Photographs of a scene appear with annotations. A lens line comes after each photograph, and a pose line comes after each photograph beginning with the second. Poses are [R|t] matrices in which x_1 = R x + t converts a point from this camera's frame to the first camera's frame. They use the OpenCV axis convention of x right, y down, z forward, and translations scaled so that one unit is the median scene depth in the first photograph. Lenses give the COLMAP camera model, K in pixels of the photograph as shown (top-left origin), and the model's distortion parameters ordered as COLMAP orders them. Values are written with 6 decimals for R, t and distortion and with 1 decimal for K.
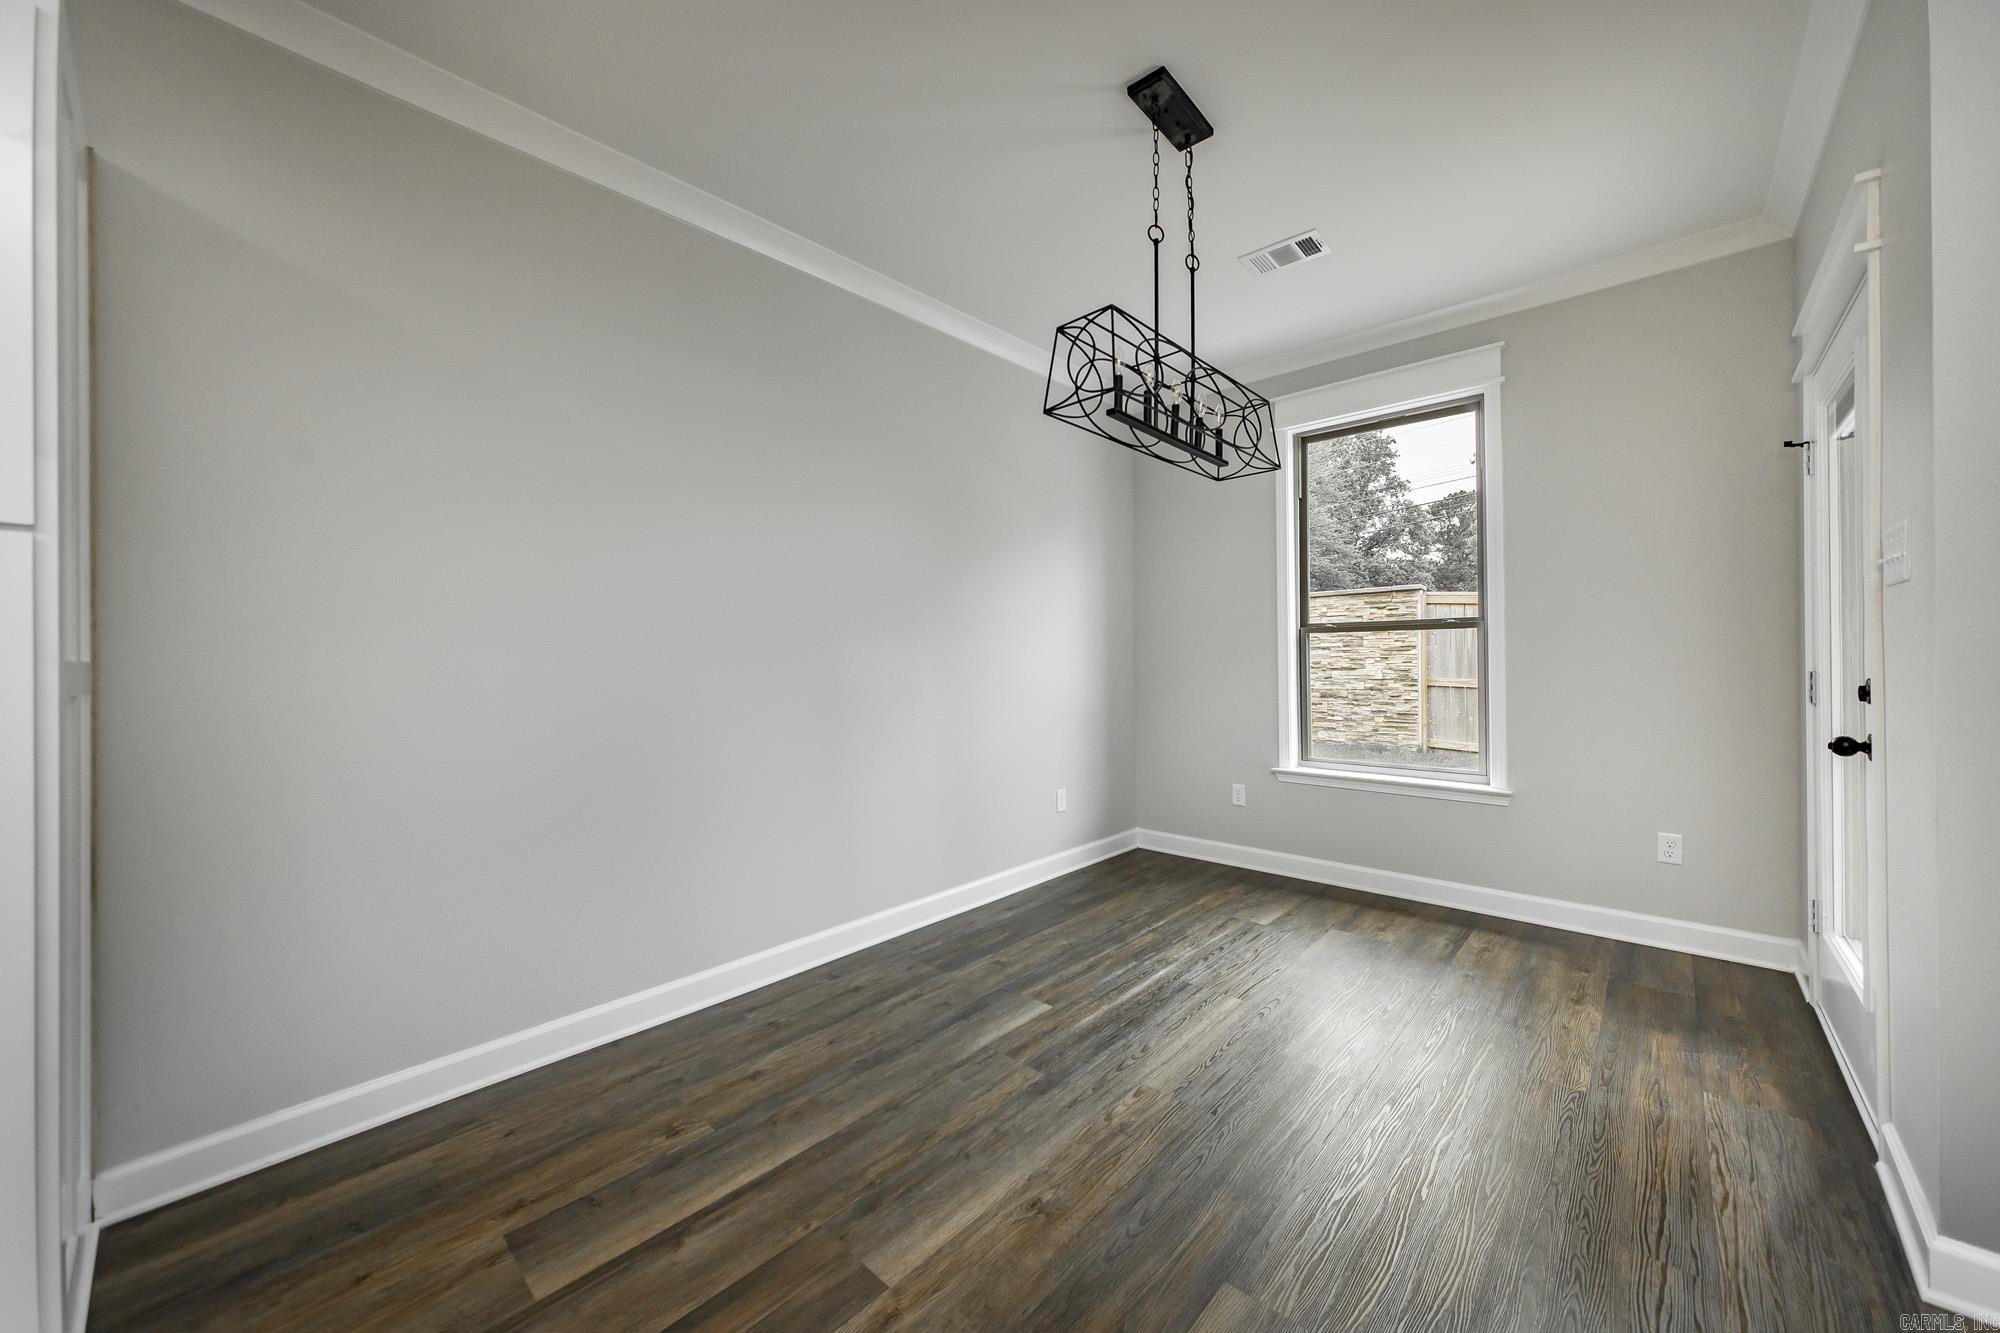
lens RADIAL K [[734.6, 0, 979.4], [0, 734.6, 657.9], [0, 0, 1]] dist [-0.011575, 0.003737]
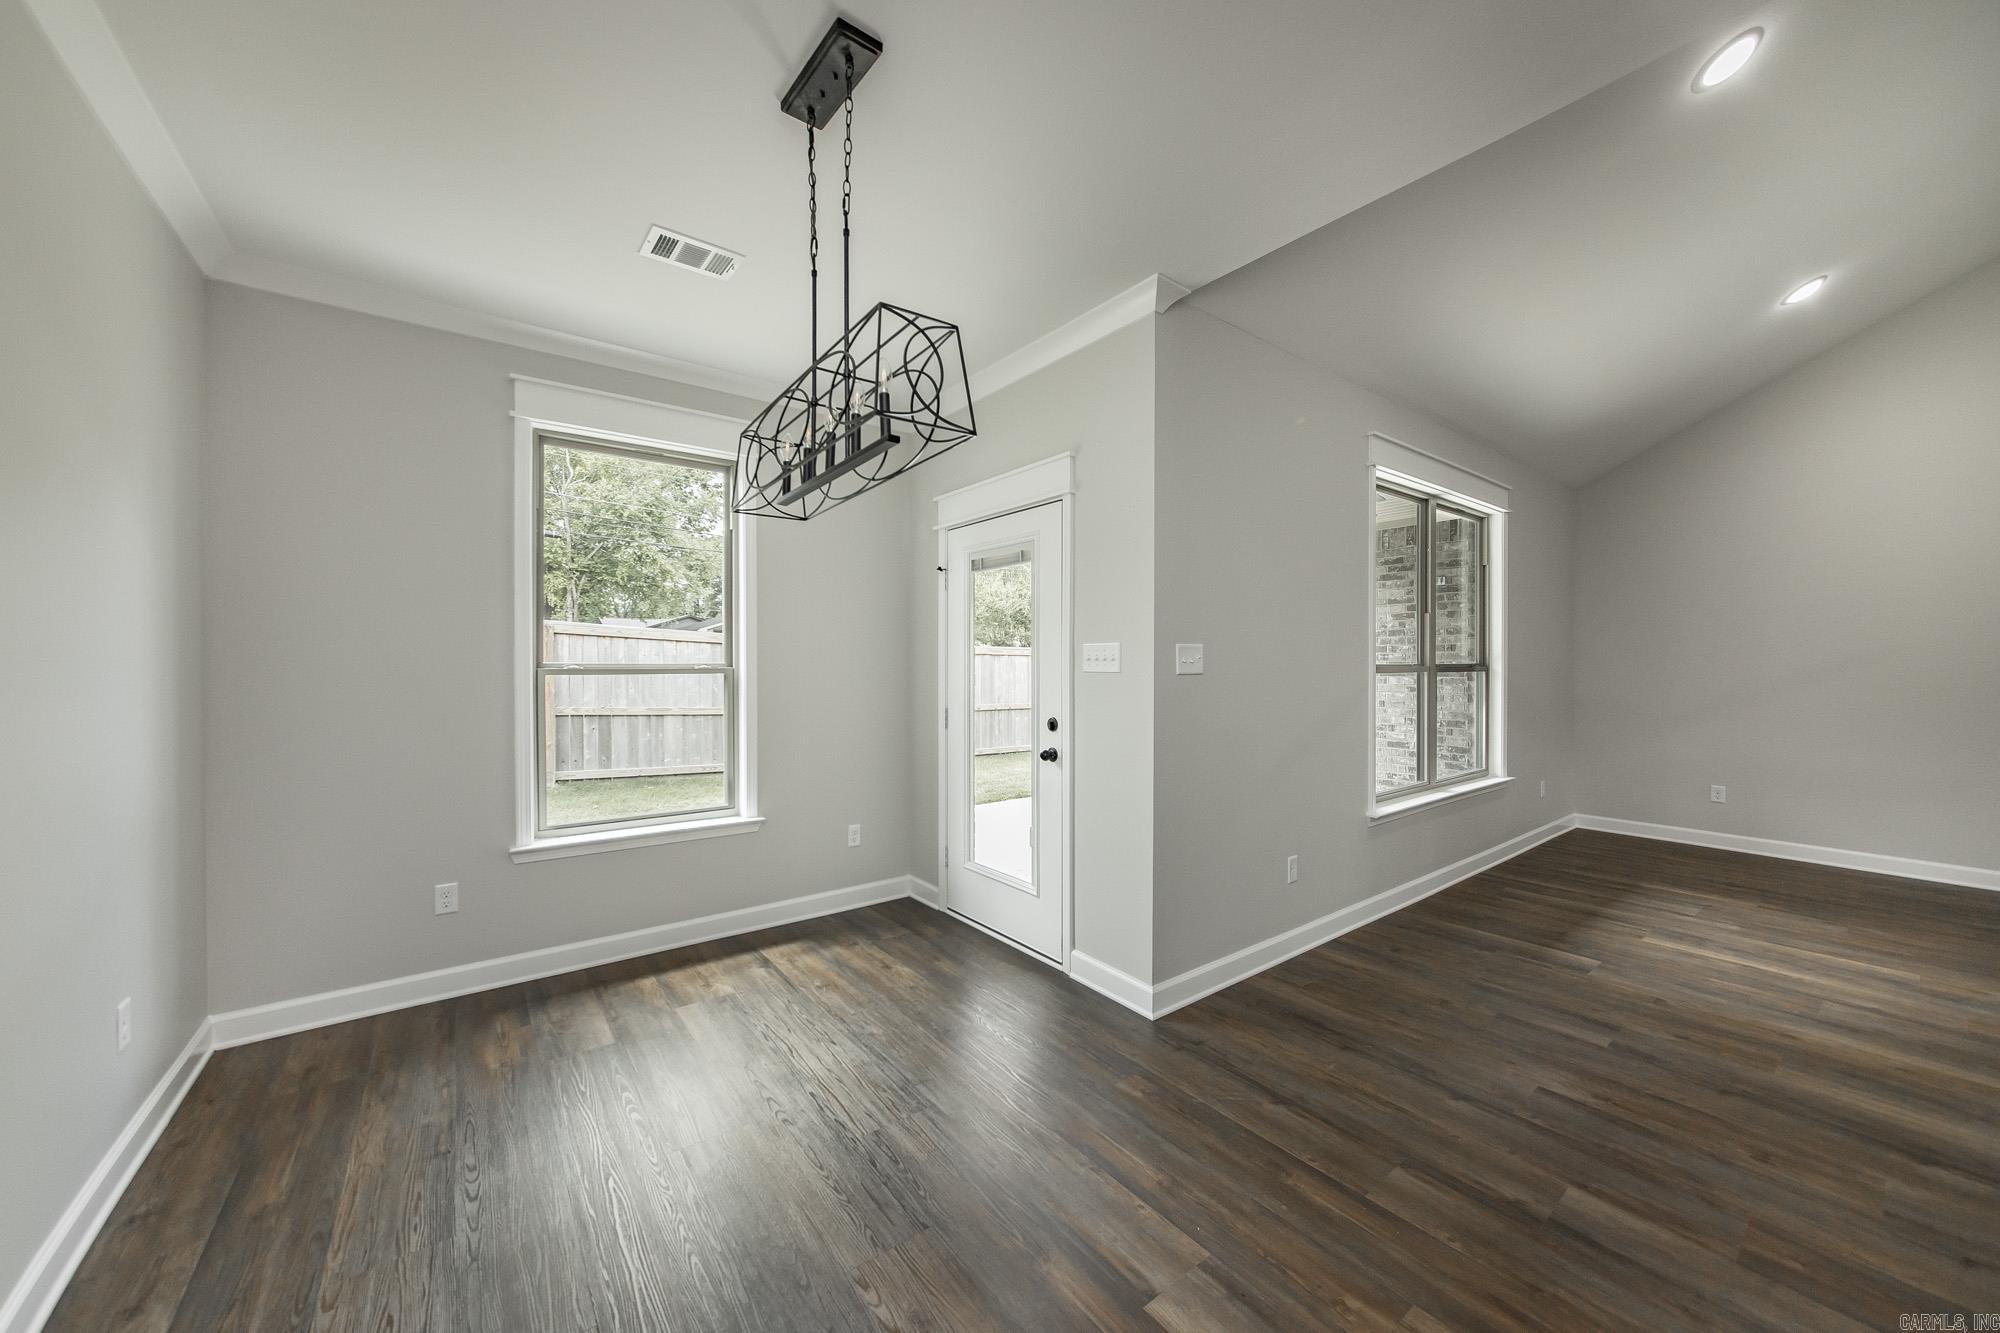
lens RADIAL K [[734.6, 0, 996.3], [0, 734.6, 665.0], [0, 0, 1]] dist [-0.011575, 0.003737]
pose [[0.158858, 0.004891, 0.987289, -0.656579], [-0.001361, 0.999988, -0.004735, -0.097253], [-0.987300, -0.000591, 0.158863, 0.859223]]
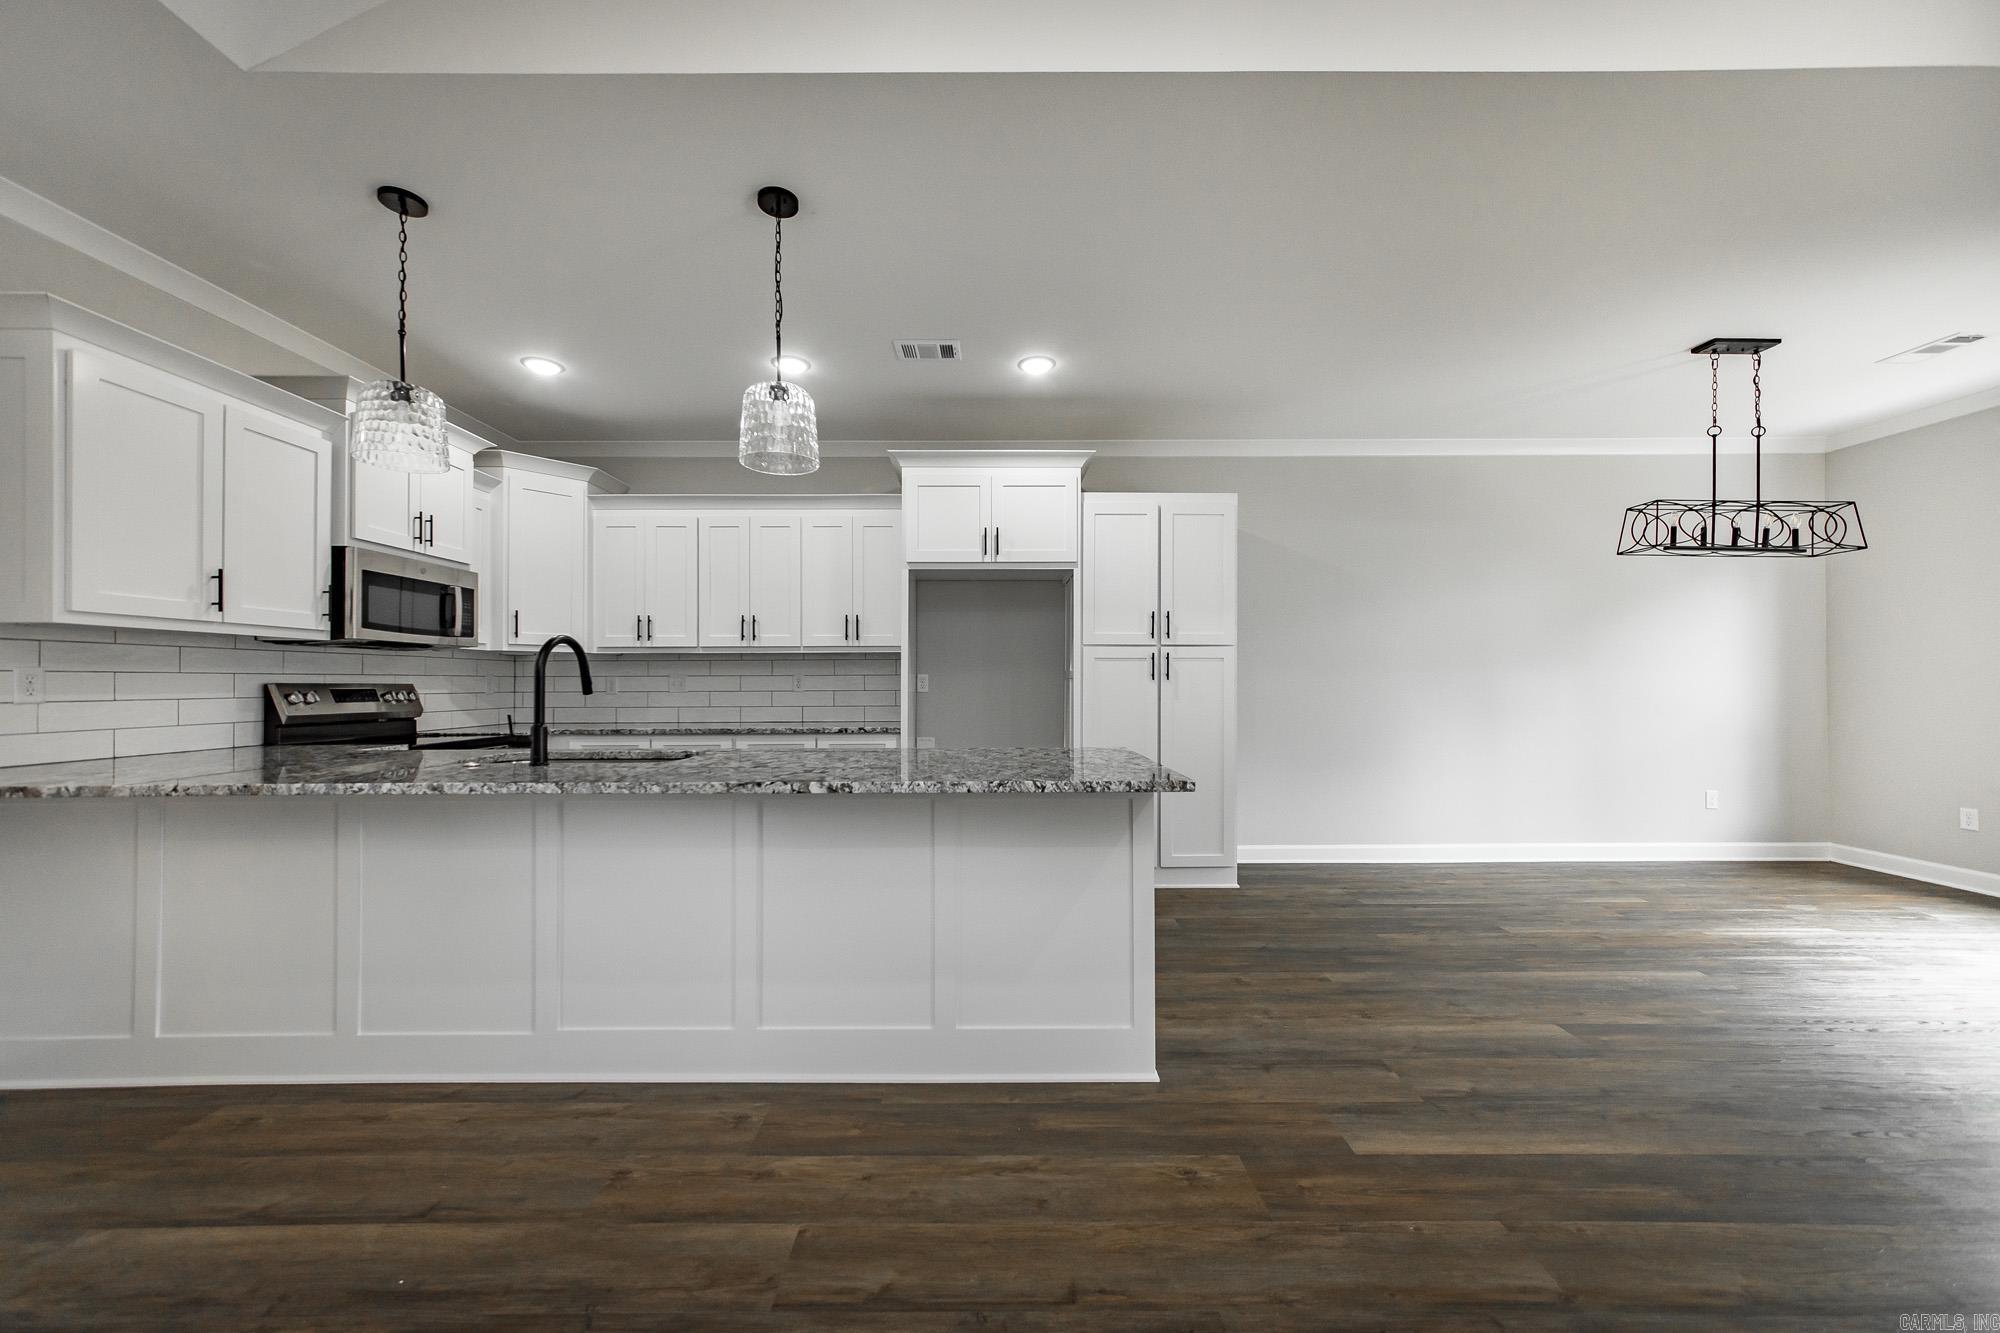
lens RADIAL K [[734.6, 0, 992.3], [0, 734.6, 682.9], [0, 0, 1]] dist [-0.011575, 0.003737]
pose [[0.687532, 0.004067, -0.726143, 0.395735], [-0.003207, 0.999992, 0.002565, 0.000763], [0.726147, 0.000566, 0.687539, -1.684648]]
